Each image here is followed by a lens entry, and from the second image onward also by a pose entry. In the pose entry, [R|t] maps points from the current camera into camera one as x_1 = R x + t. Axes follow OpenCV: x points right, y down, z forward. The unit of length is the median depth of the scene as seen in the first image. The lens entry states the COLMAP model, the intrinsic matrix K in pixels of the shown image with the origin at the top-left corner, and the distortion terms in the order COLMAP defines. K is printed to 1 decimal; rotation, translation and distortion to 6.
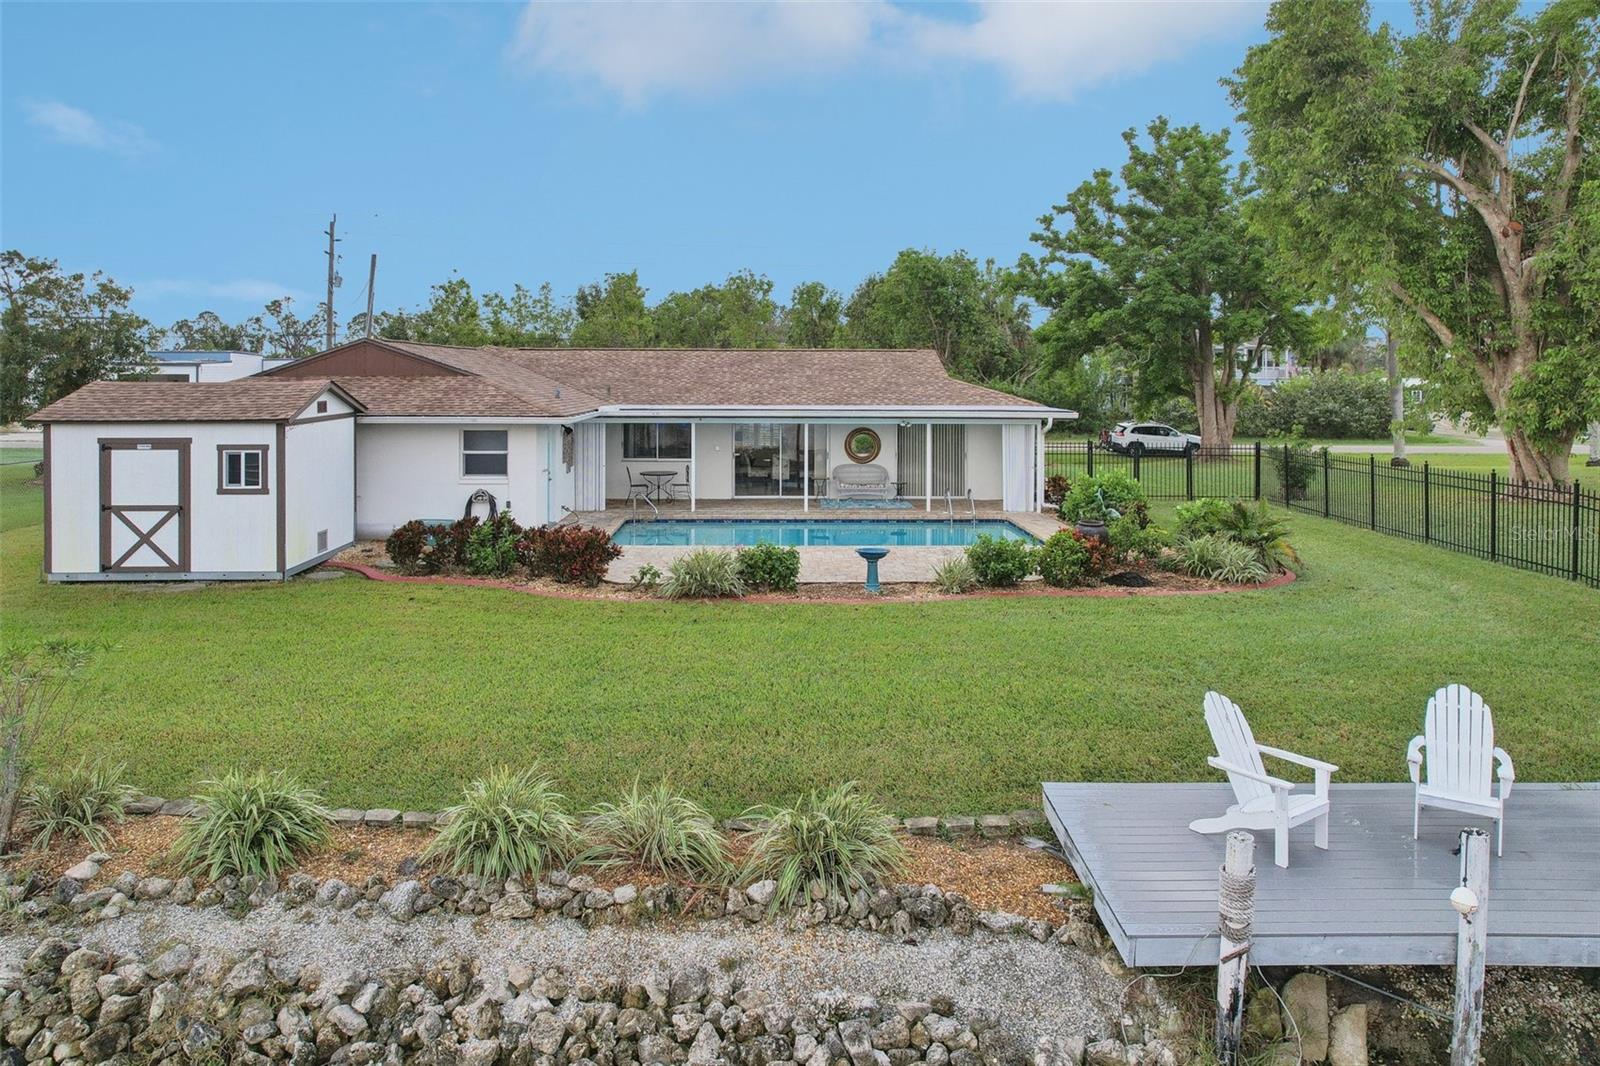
lens RADIAL K [[995.3, 0, 826.6], [0, 995.3, 532.2], [0, 0, 1]] dist [-0.034542, 0.001550]
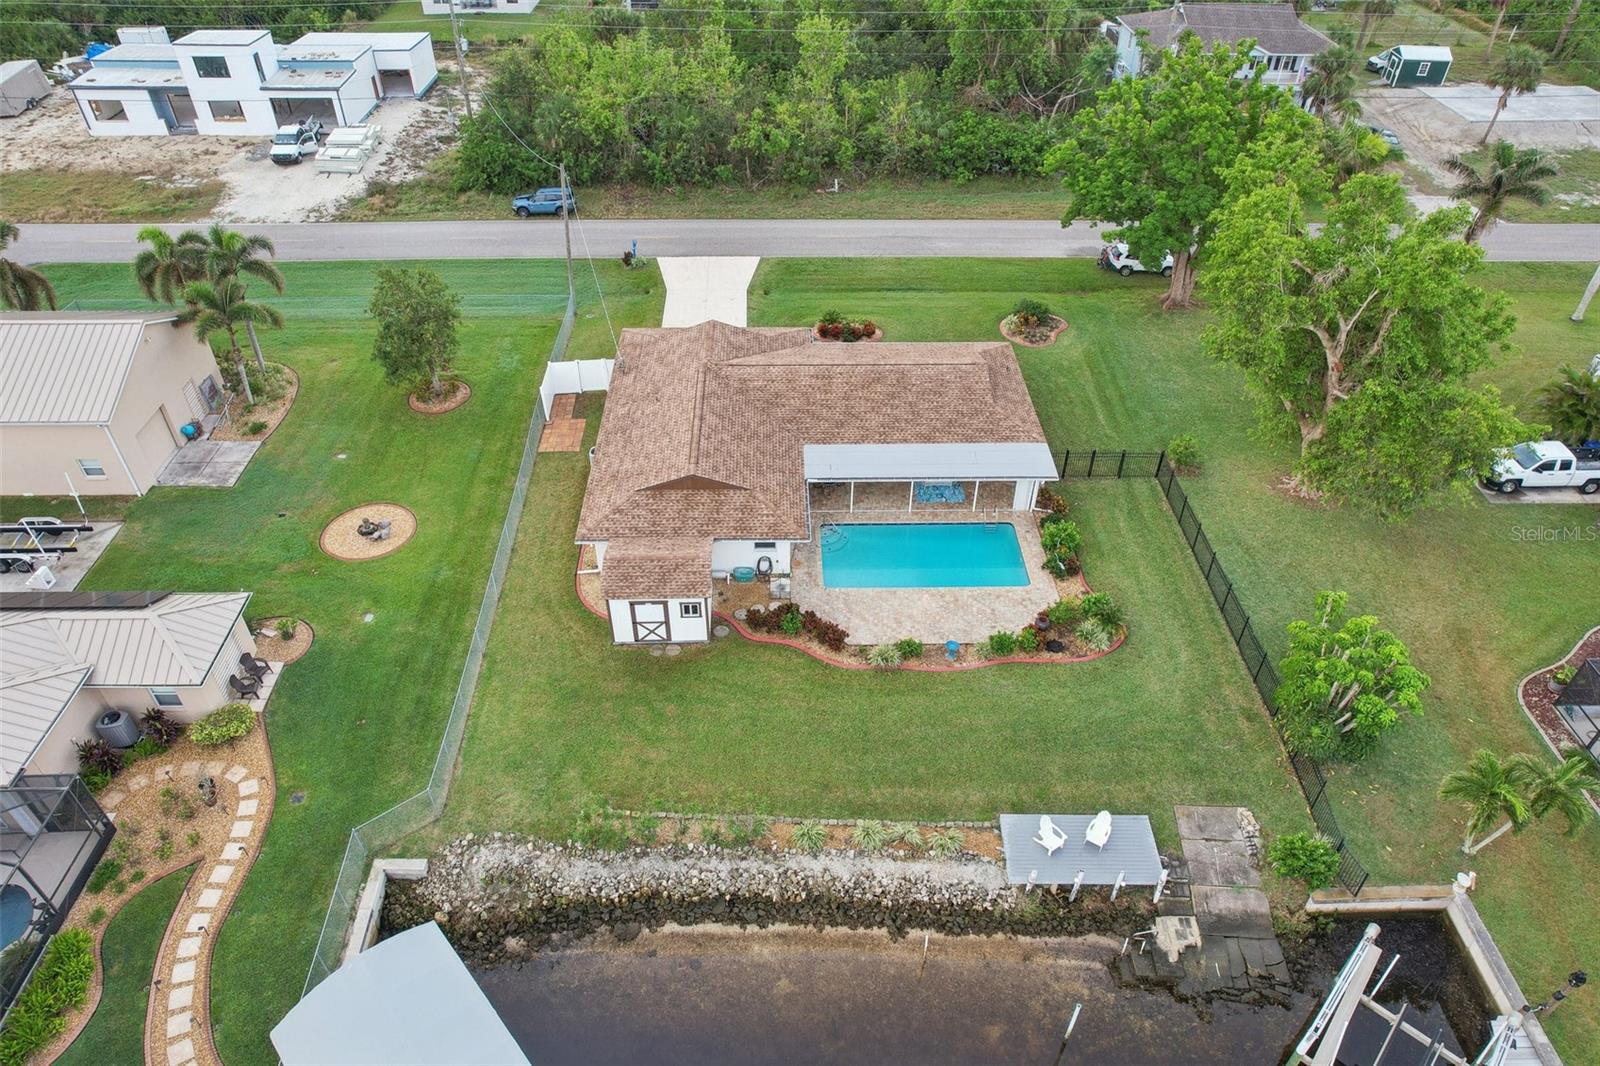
lens RADIAL K [[1017.0, 0, 800.0], [0, 1017.0, 533.0], [0, 0, 1]] dist [-0.036708, 0.000875]
pose [[0.999954, 0.009607, -0.000440, -0.331445], [-0.007115, 0.769779, 0.638271, -1.794091], [0.006471, -0.638239, 0.769811, -0.782109]]
